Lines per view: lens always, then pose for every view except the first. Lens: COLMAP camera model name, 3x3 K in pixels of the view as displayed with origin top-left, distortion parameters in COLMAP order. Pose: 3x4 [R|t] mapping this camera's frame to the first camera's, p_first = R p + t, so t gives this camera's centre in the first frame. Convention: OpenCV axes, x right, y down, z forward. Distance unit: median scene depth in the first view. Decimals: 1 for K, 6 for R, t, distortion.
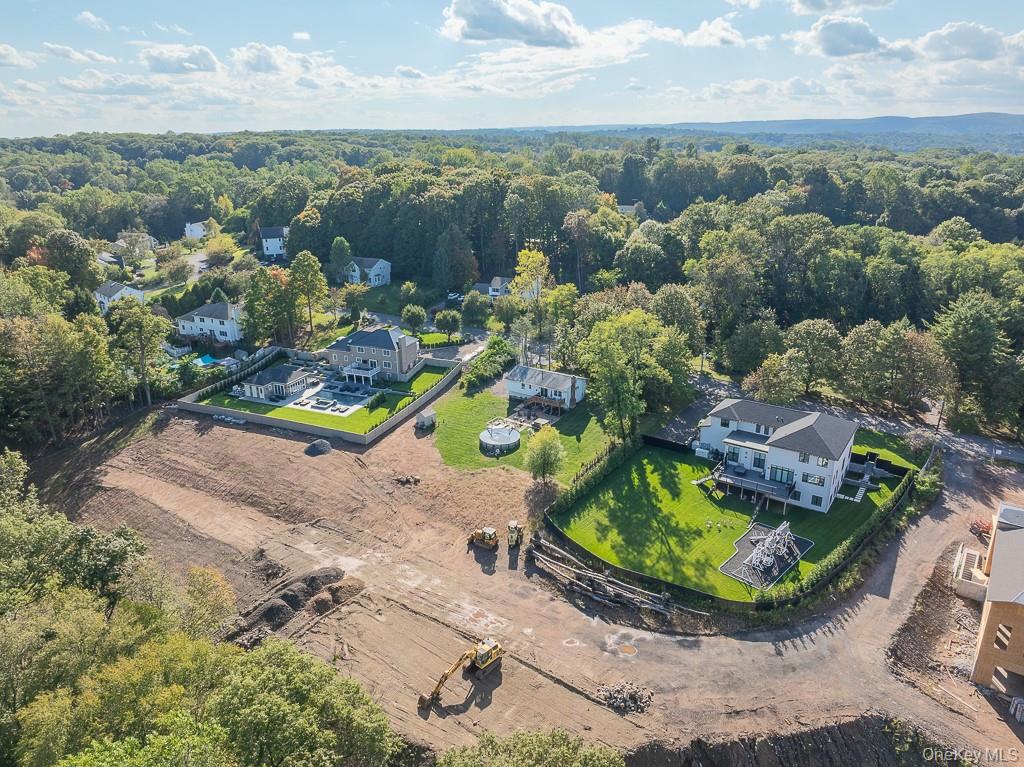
lens RADIAL K [[718.7, 0, 516.0], [0, 718.7, 383.6], [0, 0, 1]] dist [-0.055530, 0.030418]
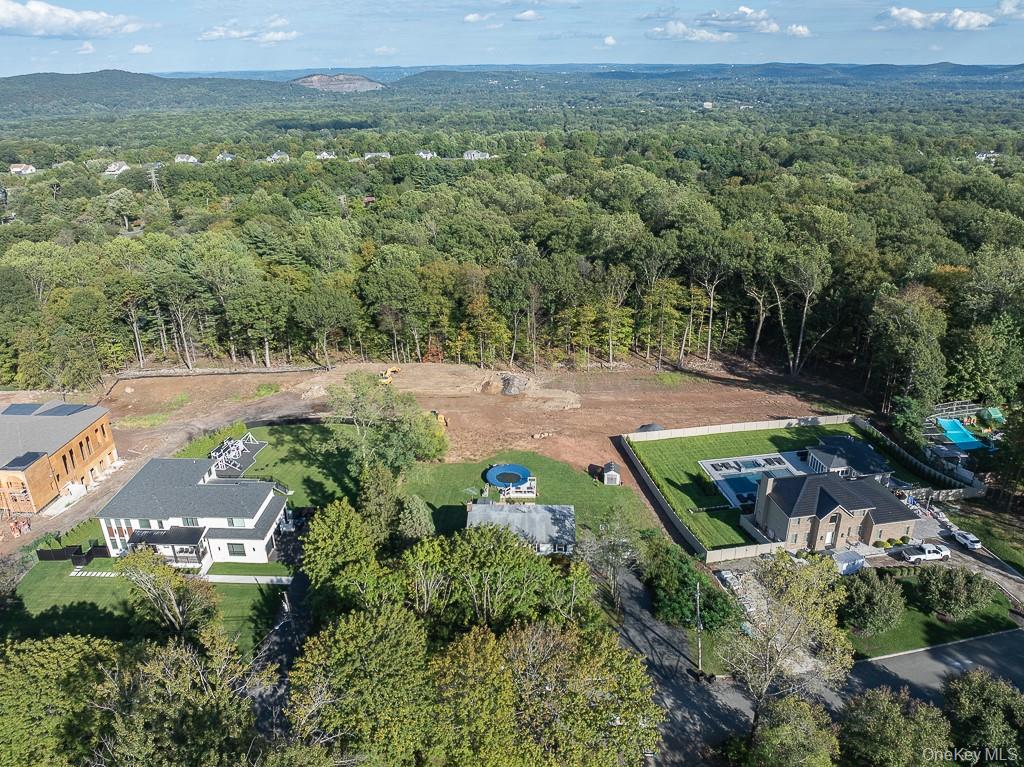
lens RADIAL K [[729.2, 0, 515.6], [0, 729.2, 377.7], [0, 0, 1]] dist [-0.037215, 0.003655]
pose [[-0.848279, 0.226213, -0.478801, 0.351941], [-0.158391, 0.754388, 0.637033, -0.558933], [0.505307, 0.616219, -0.604101, 1.358981]]
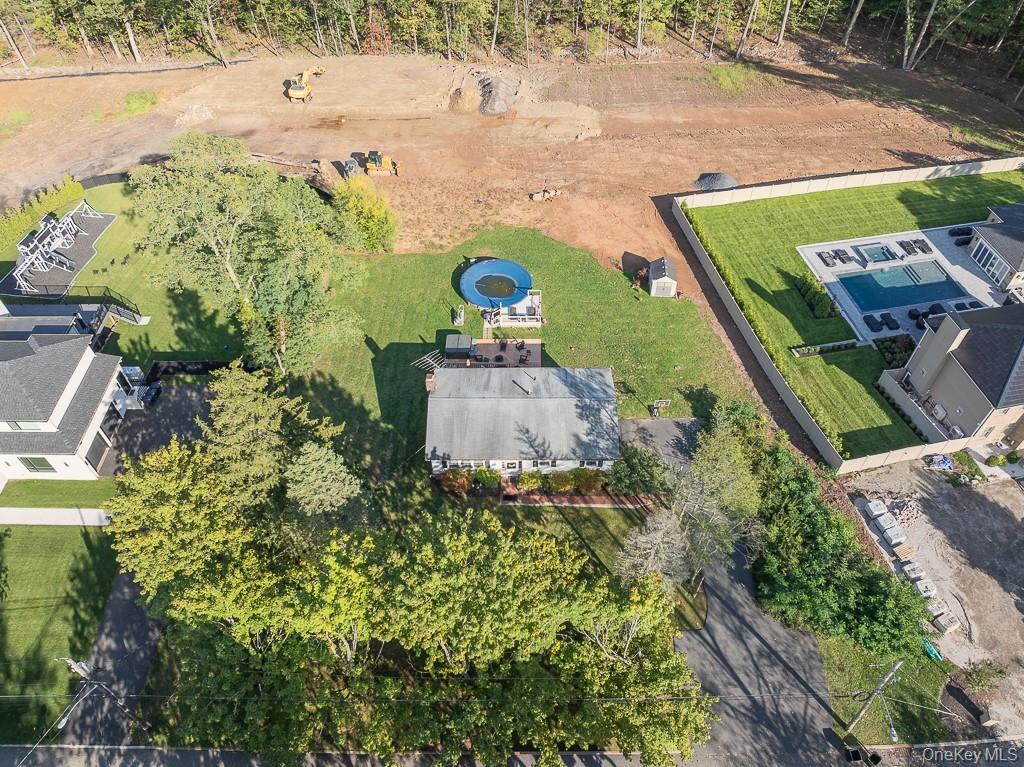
lens RADIAL K [[729.2, 0, 515.6], [0, 729.2, 377.7], [0, 0, 1]] dist [-0.037215, 0.003655]
pose [[-0.832516, 0.430383, -0.348838, 0.178804], [-0.167002, 0.405417, 0.898747, -0.376156], [0.528231, 0.806478, -0.265641, 1.114245]]
